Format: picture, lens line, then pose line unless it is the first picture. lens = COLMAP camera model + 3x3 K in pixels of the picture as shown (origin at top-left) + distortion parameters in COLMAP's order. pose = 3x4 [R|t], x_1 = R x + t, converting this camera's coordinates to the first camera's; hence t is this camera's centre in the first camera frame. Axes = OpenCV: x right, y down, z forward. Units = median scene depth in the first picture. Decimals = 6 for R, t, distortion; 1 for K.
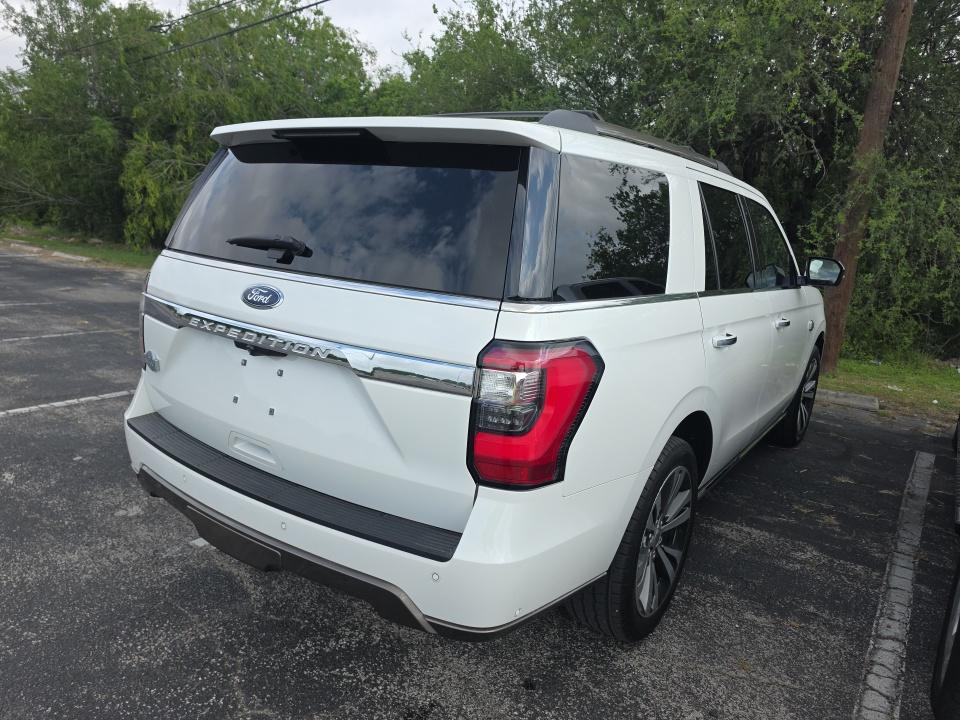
lens RADIAL K [[629.8, 0, 501.0], [0, 629.8, 391.2], [0, 0, 1]] dist [0.069217, 0.000541]
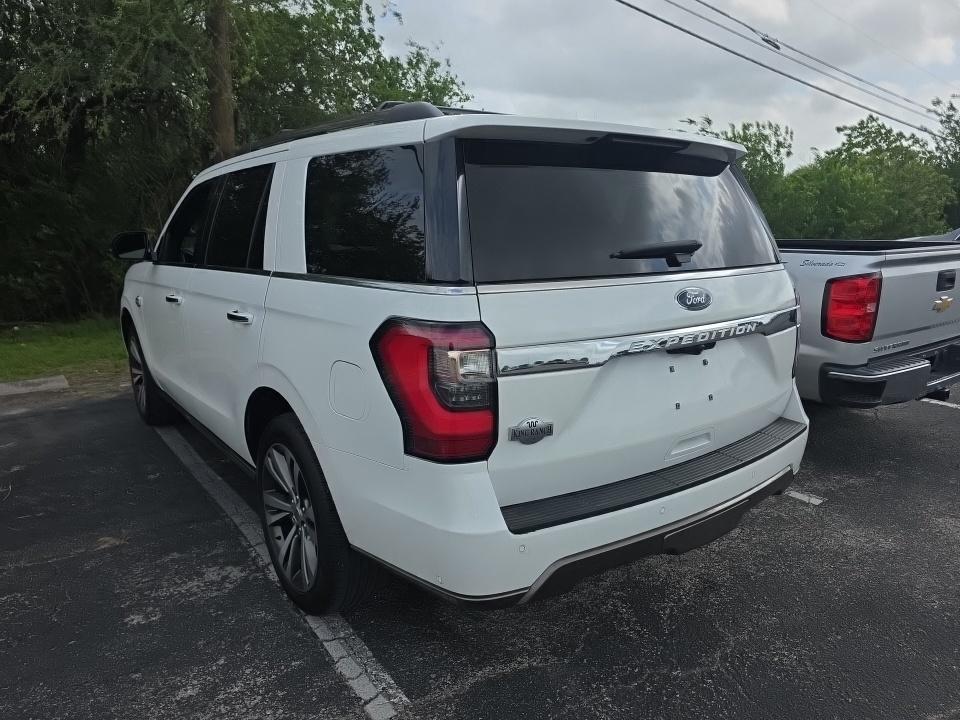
lens RADIAL K [[641.8, 0, 475.5], [0, 641.8, 358.6], [0, 0, 1]] dist [0.052742, -0.052051]
pose [[0.317263, -0.269110, 0.909354, -1.391723], [0.246851, 0.949272, 0.194800, -0.328226], [-0.915647, 0.162672, 0.367599, 0.877436]]
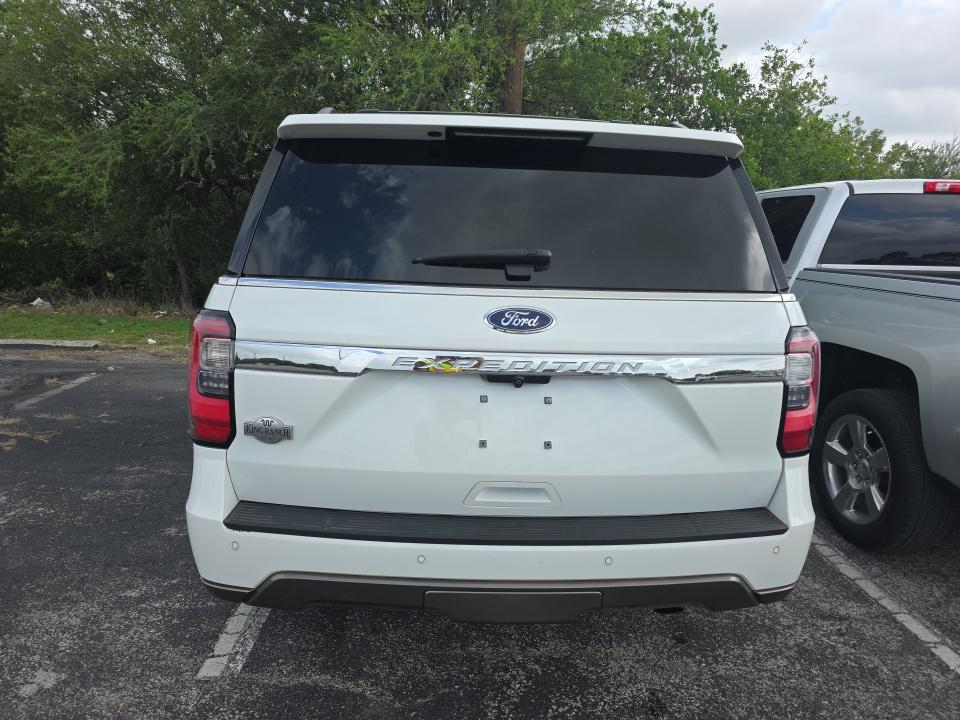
lens RADIAL K [[638.4, 0, 481.5], [0, 638.4, 343.2], [0, 0, 1]] dist [0.047040, -0.038095]
pose [[0.790868, -0.152156, 0.592770, -0.872066], [0.168810, 0.985260, 0.027678, -0.137983], [-0.588244, 0.078175, 0.804896, 0.295283]]
